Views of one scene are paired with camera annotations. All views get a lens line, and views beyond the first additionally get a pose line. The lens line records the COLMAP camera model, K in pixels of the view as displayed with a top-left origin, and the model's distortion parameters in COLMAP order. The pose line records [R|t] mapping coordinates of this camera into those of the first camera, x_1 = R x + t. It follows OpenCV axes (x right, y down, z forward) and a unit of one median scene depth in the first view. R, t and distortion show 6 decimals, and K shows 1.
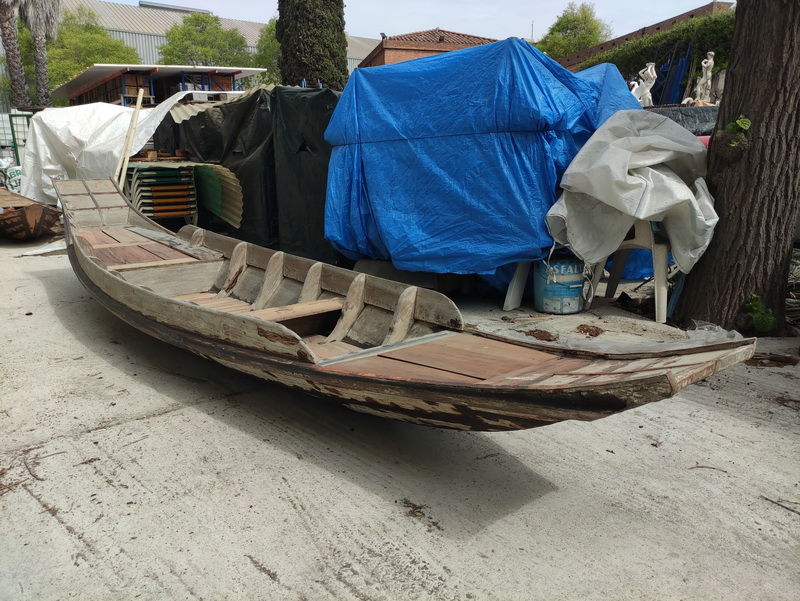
lens RADIAL K [[593.6, 0, 400.3], [0, 593.6, 294.5], [0, 0, 1]] dist [0.044663, -0.032302]
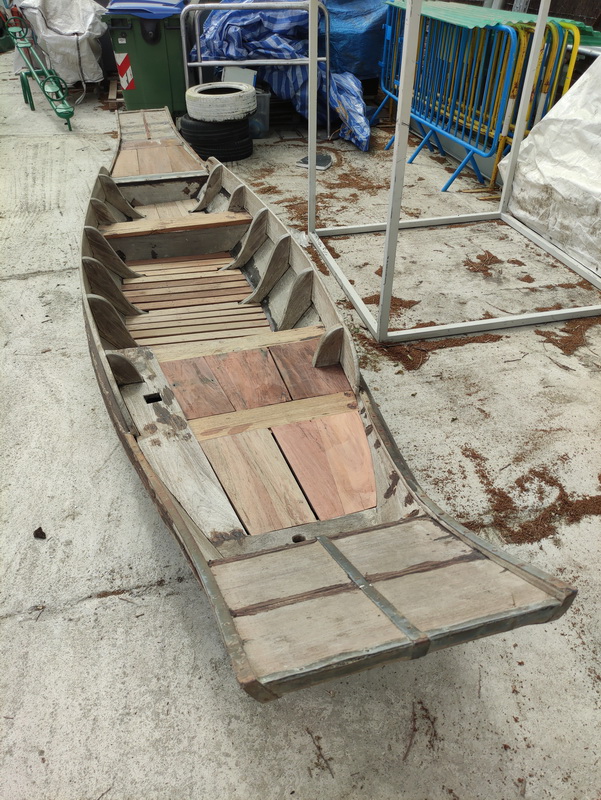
lens RADIAL K [[593.6, 0, 298.7], [0, 593.6, 398.0], [0, 0, 1]] dist [0.044663, -0.032302]
pose [[-0.919913, -0.228927, 0.318360, -1.102349], [0.088332, 0.670040, 0.737051, -0.468478], [-0.382045, 0.706144, -0.596157, 1.307409]]
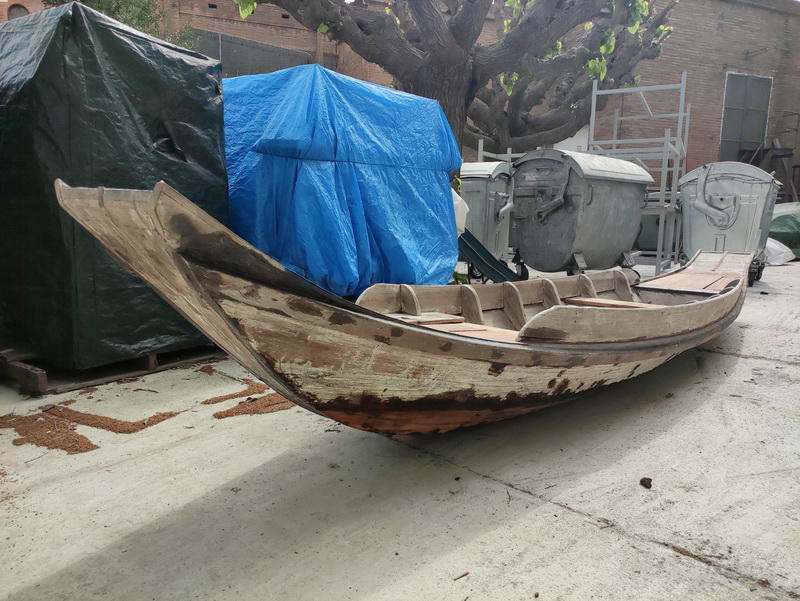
lens RADIAL K [[593.6, 0, 398.2], [0, 593.6, 296.1], [0, 0, 1]] dist [0.044663, -0.032302]
pose [[-0.148991, -0.133260, 0.979818, -1.177651], [0.190783, 0.968387, 0.160715, -0.251879], [-0.970260, 0.210878, -0.118858, 1.389549]]
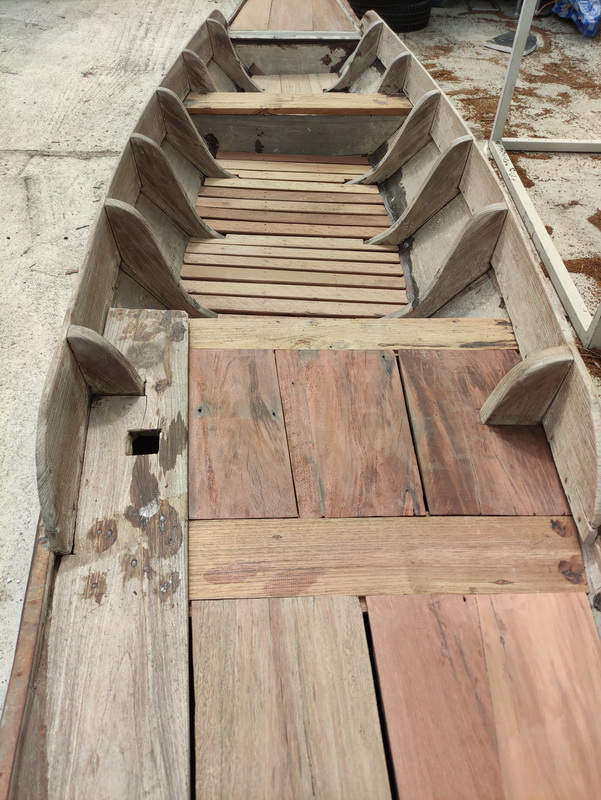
lens RADIAL K [[593.6, 0, 301.6], [0, 593.6, 394.0], [0, 0, 1]] dist [0.044663, -0.032302]
pose [[-0.789400, -0.439925, 0.428151, -0.958430], [0.110256, 0.584506, 0.803864, -0.287052], [-0.603897, 0.681776, -0.412904, 1.072337]]
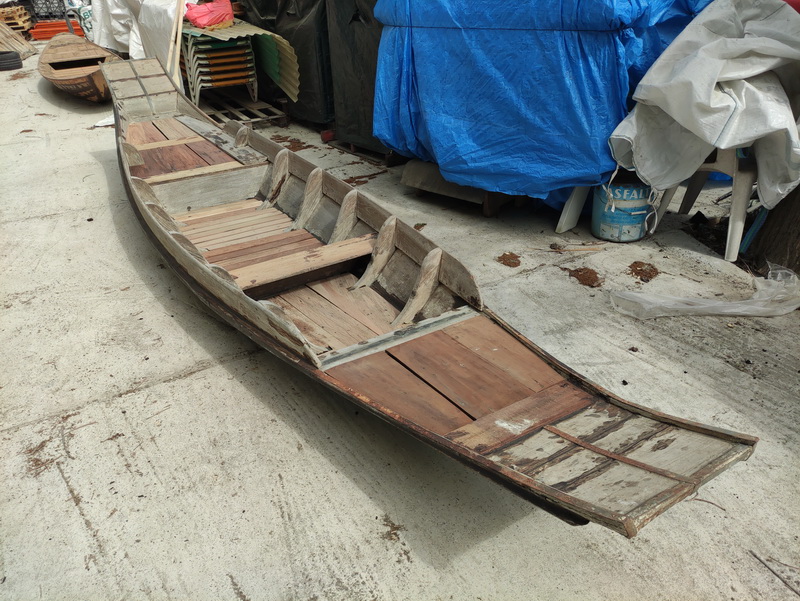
lens RADIAL K [[593.6, 0, 401.9], [0, 593.6, 298.8], [0, 0, 1]] dist [0.044663, -0.032302]
pose [[0.988627, 0.051959, -0.141124, 0.083490], [-0.008439, 0.956107, 0.292897, -0.166949], [0.150148, -0.288375, 0.945672, 0.062777]]
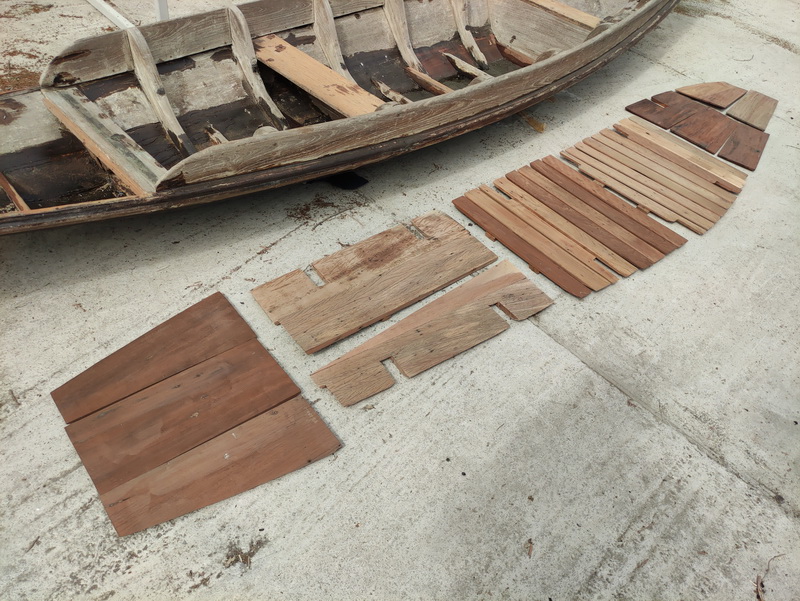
lens RADIAL K [[593.6, 0, 395.2], [0, 593.6, 299.6], [0, 0, 1]] dist [0.044663, -0.032302]
pose [[0.094357, 0.710137, -0.697712, 0.174357], [-0.336150, 0.682405, 0.649097, -0.218627], [0.937070, 0.173289, 0.303102, 0.442198]]
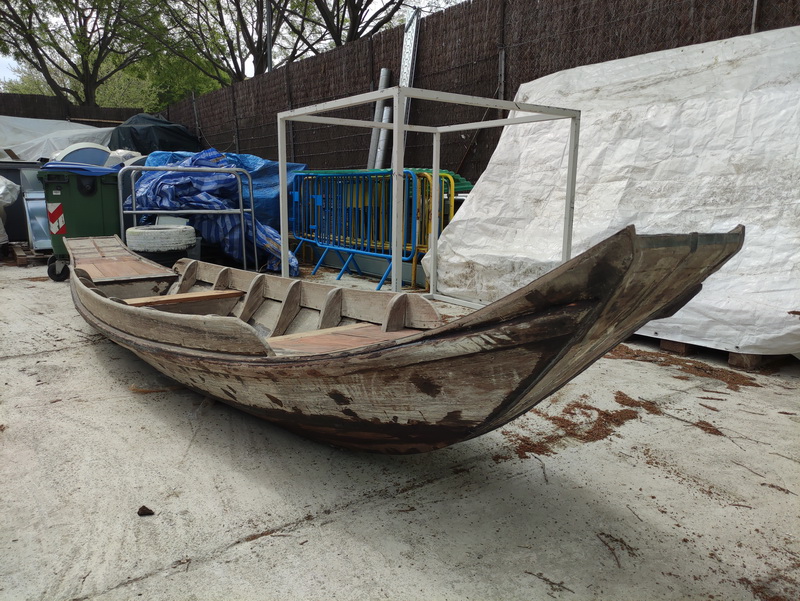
lens RADIAL K [[593.6, 0, 393.6], [0, 593.6, 307.5], [0, 0, 1]] dist [0.044663, -0.032302]
pose [[-0.999795, -0.008912, 0.018162, -0.928917], [-0.001168, 0.921673, 0.387967, -0.325353], [-0.020197, 0.387866, -0.921495, 1.550908]]
